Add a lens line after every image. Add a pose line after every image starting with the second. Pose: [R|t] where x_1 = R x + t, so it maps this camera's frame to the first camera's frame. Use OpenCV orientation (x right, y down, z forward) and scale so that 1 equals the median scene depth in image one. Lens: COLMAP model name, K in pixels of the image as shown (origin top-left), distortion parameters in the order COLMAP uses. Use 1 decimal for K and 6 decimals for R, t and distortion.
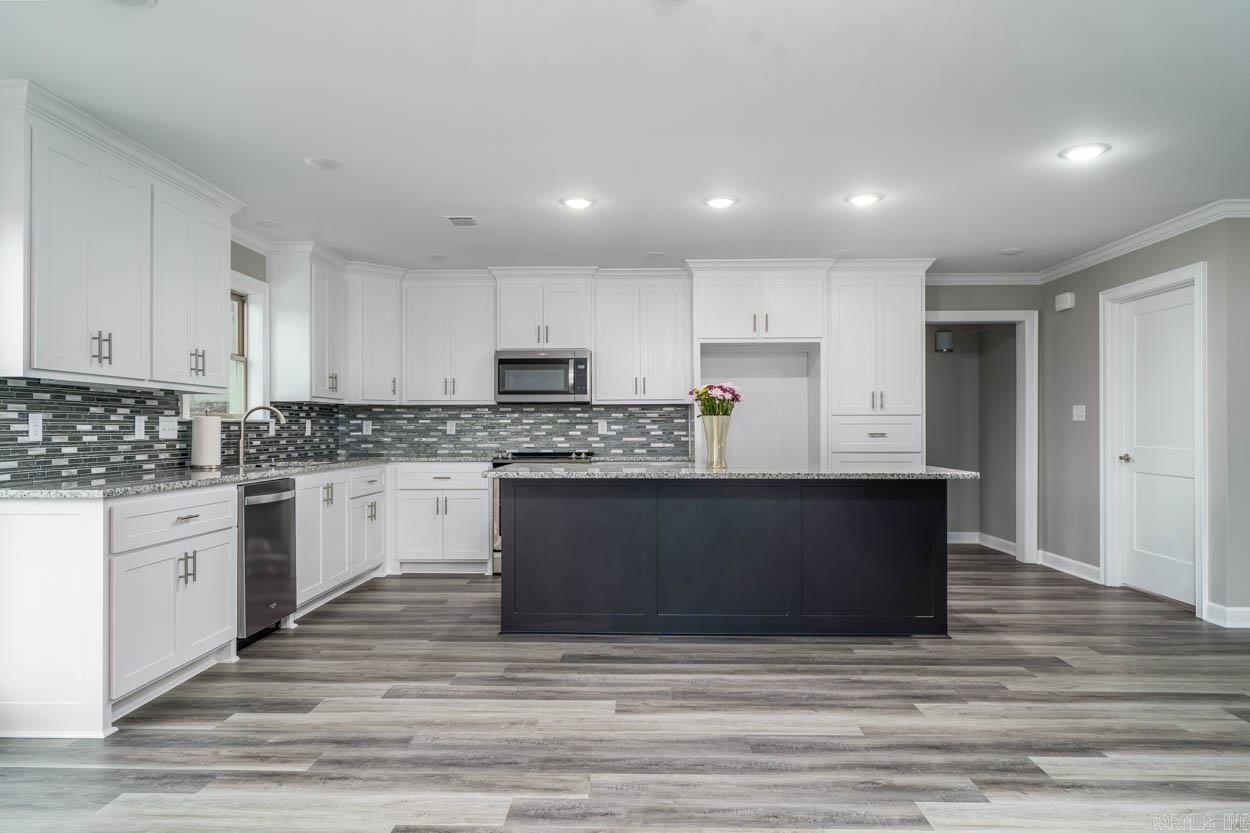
lens RADIAL K [[820.4, 0, 626.6], [0, 820.4, 417.4], [0, 0, 1]] dist [0.004156, 0.000138]
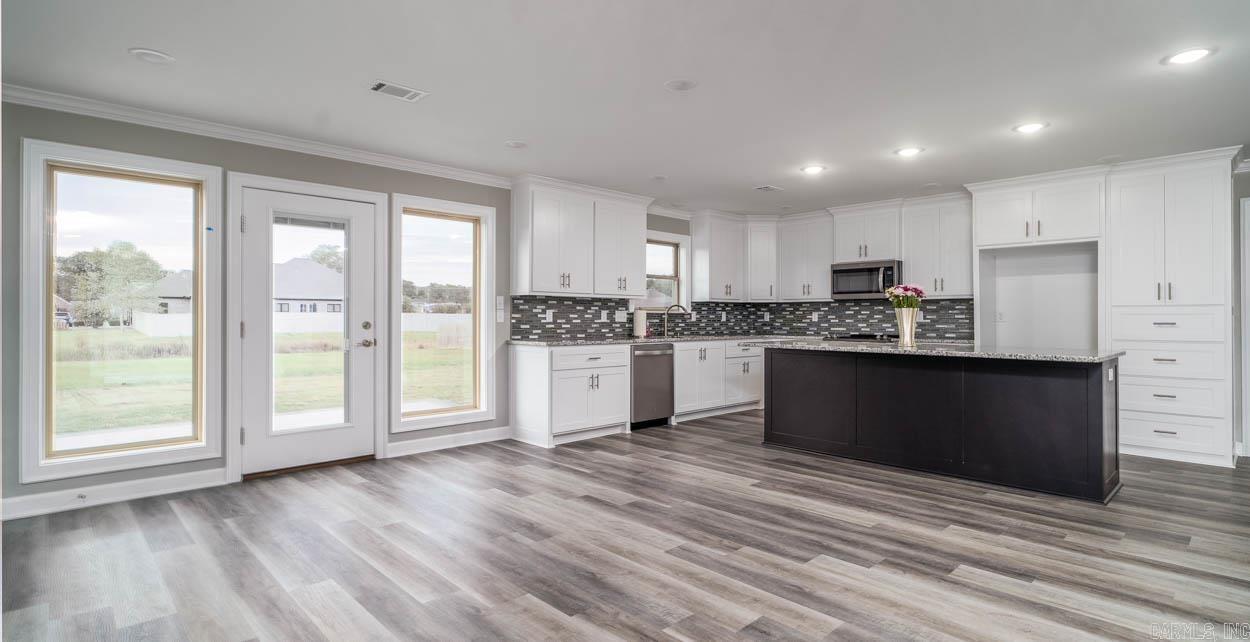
lens RADIAL K [[614.3, 0, 630.3], [0, 614.3, 308.4], [0, 0, 1]] dist [0.001790, 0.001080]
pose [[0.710273, -0.007467, -0.703887, 0.541899], [0.006055, 0.999972, -0.004498, 0.000268], [0.703901, -0.001067, 0.710298, -0.054851]]
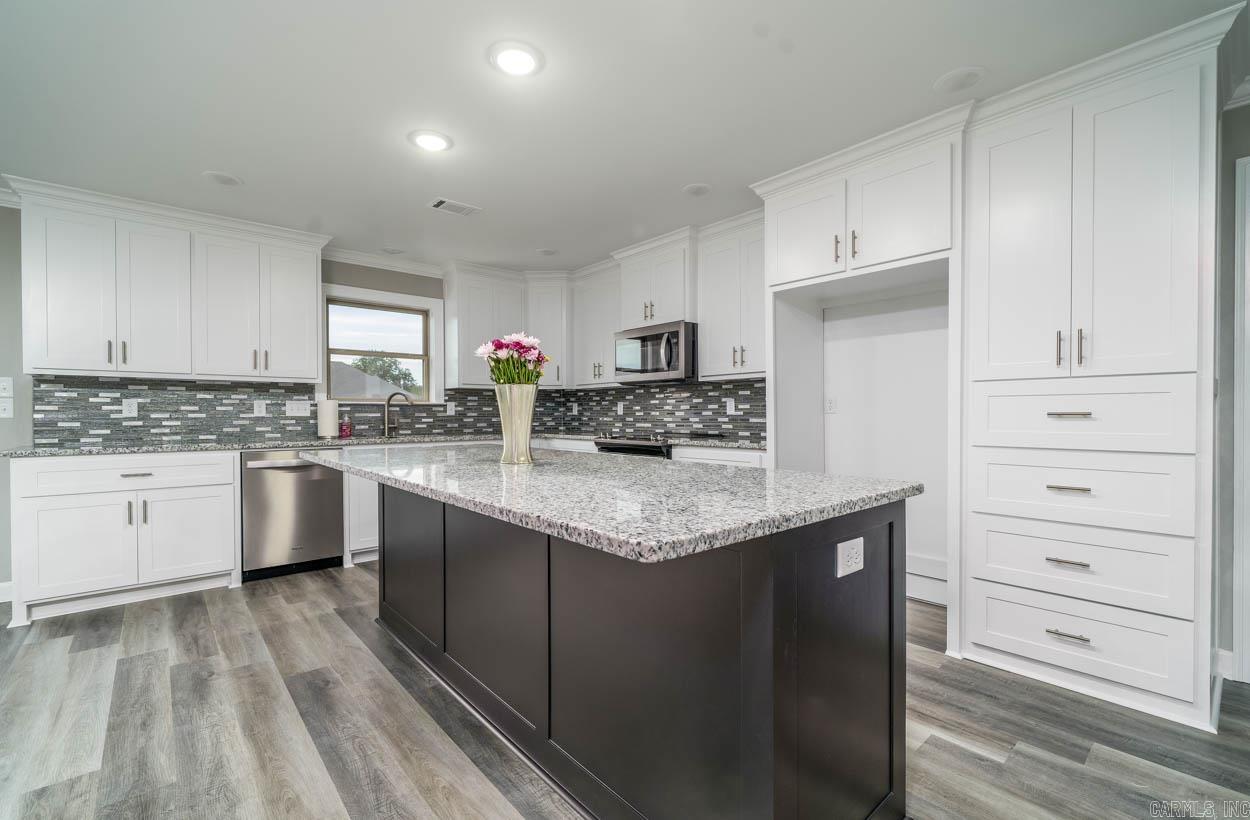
lens RADIAL K [[546.3, 0, 623.0], [0, 546.3, 414.7], [0, 0, 1]] dist [-0.000827, 0.000319]
pose [[0.669914, 0.001193, -0.742438, 0.538381], [0.012132, 0.999848, 0.012554, 0.018946], [0.742340, -0.017417, 0.669797, 0.823289]]
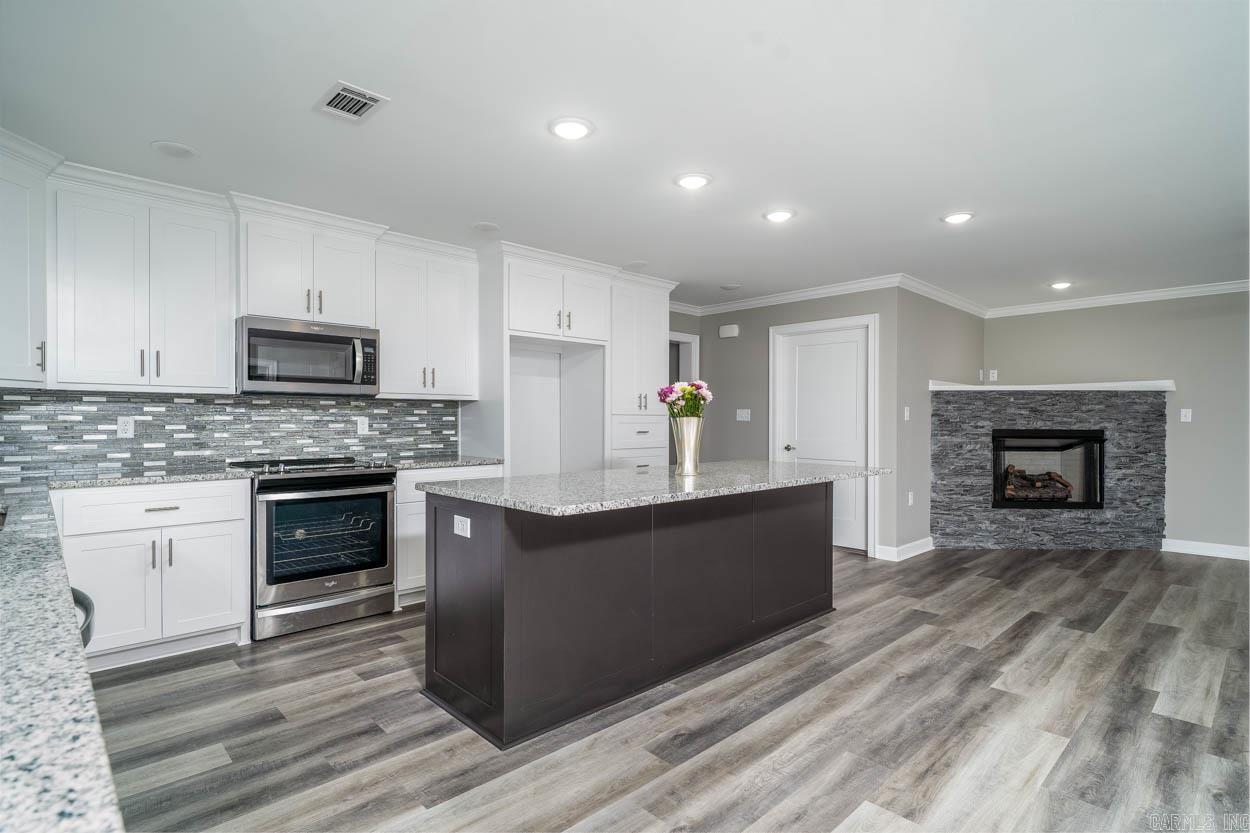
lens RADIAL K [[625.4, 0, 620.9], [0, 625.4, 420.5], [0, 0, 1]] dist [0.000569, 0.001056]
pose [[0.704443, 0.002728, 0.709755, -0.465673], [-0.013666, 0.999859, 0.009721, -0.004750], [-0.709629, -0.016547, 0.704381, 0.610608]]
